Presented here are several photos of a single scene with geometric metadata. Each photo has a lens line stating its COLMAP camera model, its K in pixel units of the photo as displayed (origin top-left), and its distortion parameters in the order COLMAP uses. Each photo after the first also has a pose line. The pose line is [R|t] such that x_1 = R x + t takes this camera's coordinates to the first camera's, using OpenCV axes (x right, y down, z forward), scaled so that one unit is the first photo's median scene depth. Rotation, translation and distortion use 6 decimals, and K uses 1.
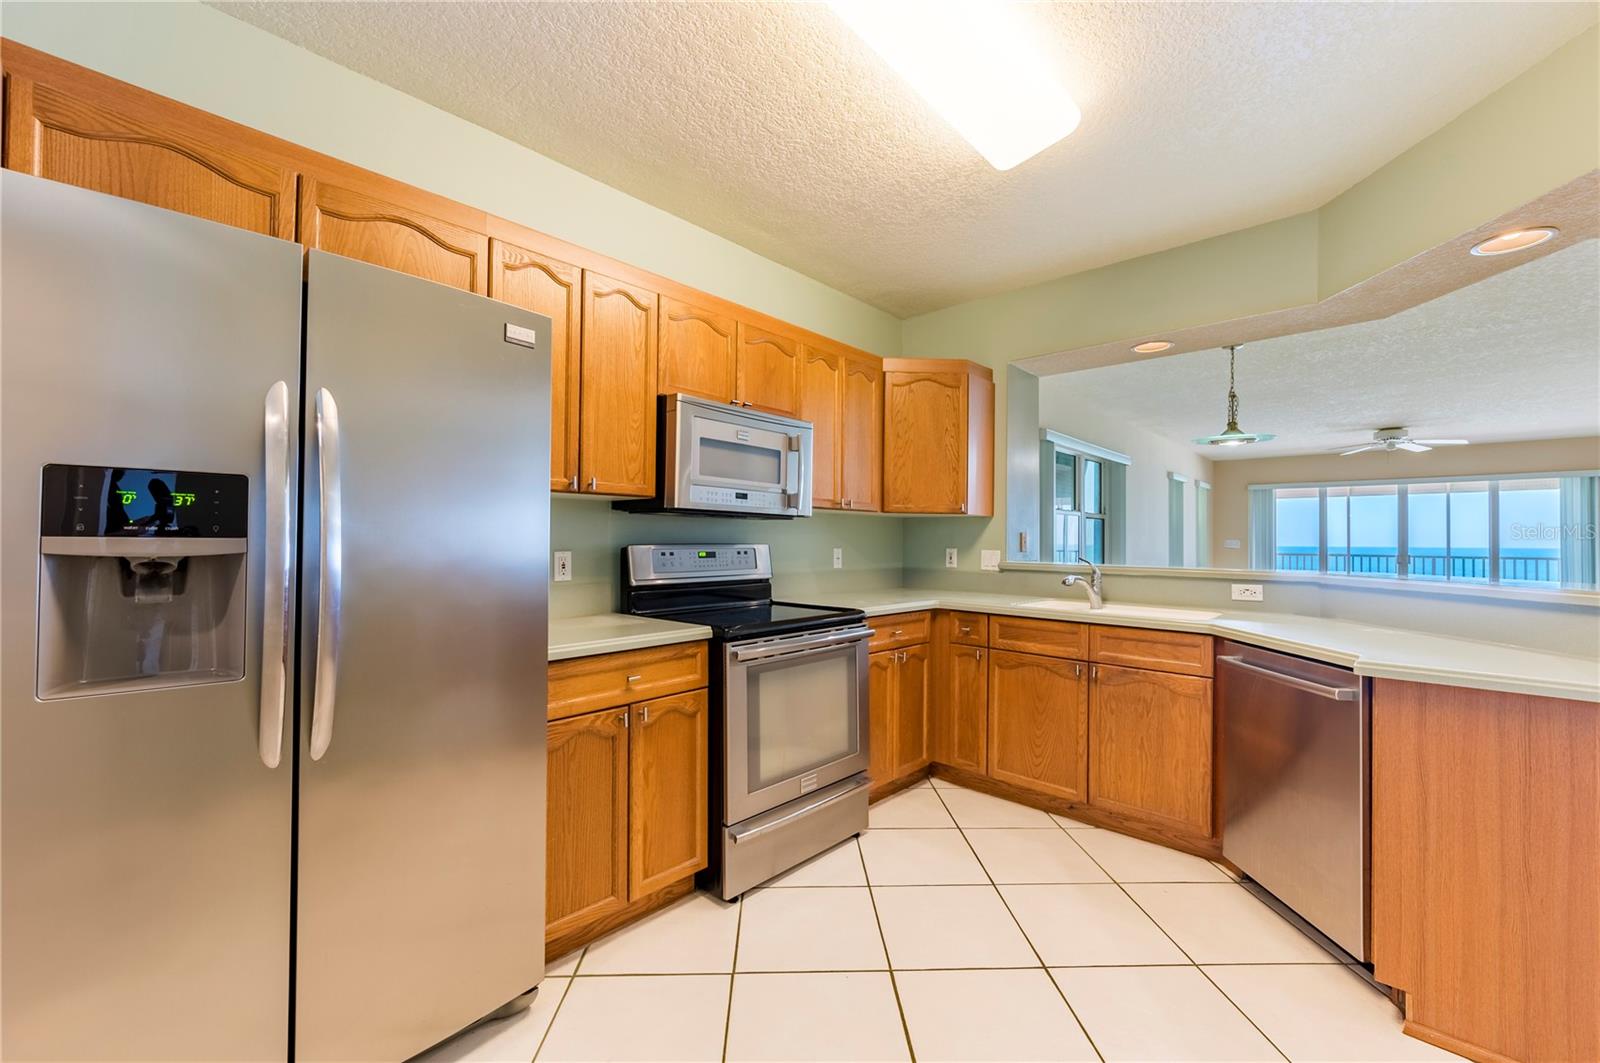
lens RADIAL K [[637.0, 0, 799.3], [0, 637.0, 531.9], [0, 0, 1]] dist [-0.008510, 0.001854]
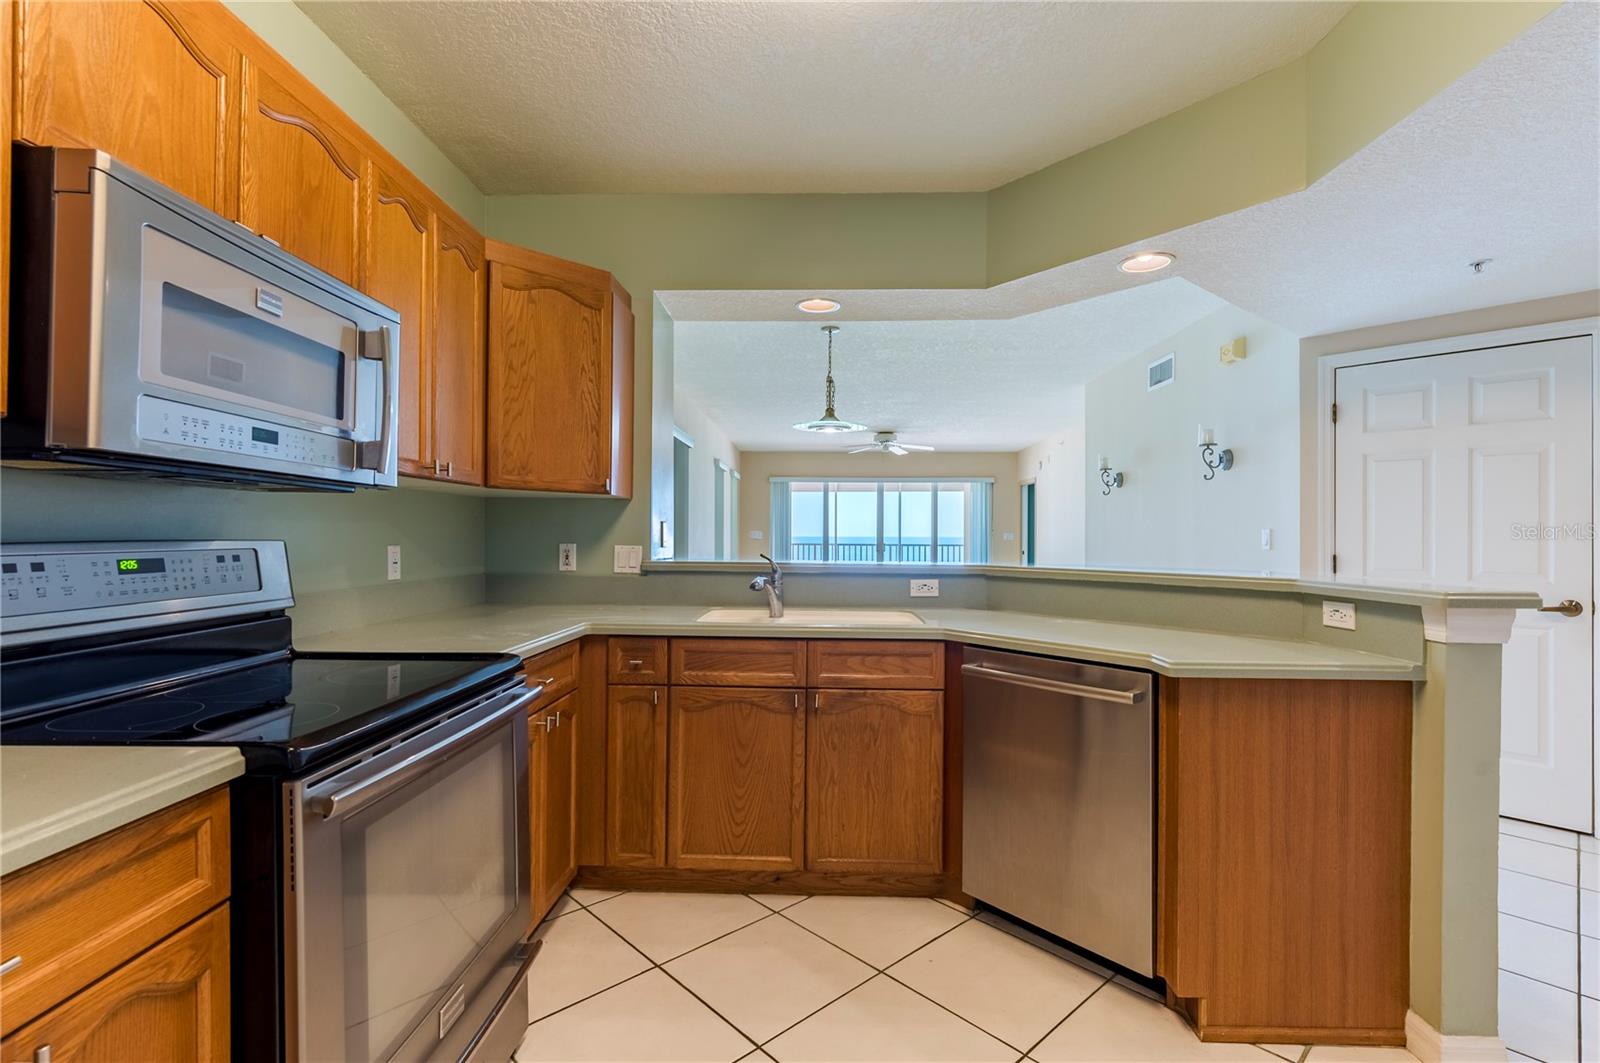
lens RADIAL K [[732.8, 0, 800.9], [0, 732.8, 531.0], [0, 0, 1]] dist [-0.001579, -0.000575]
pose [[0.751312, -0.000584, 0.659947, -0.136925], [-0.008116, 0.999916, 0.010124, 0.003102], [-0.659897, -0.012962, 0.751244, 0.324519]]
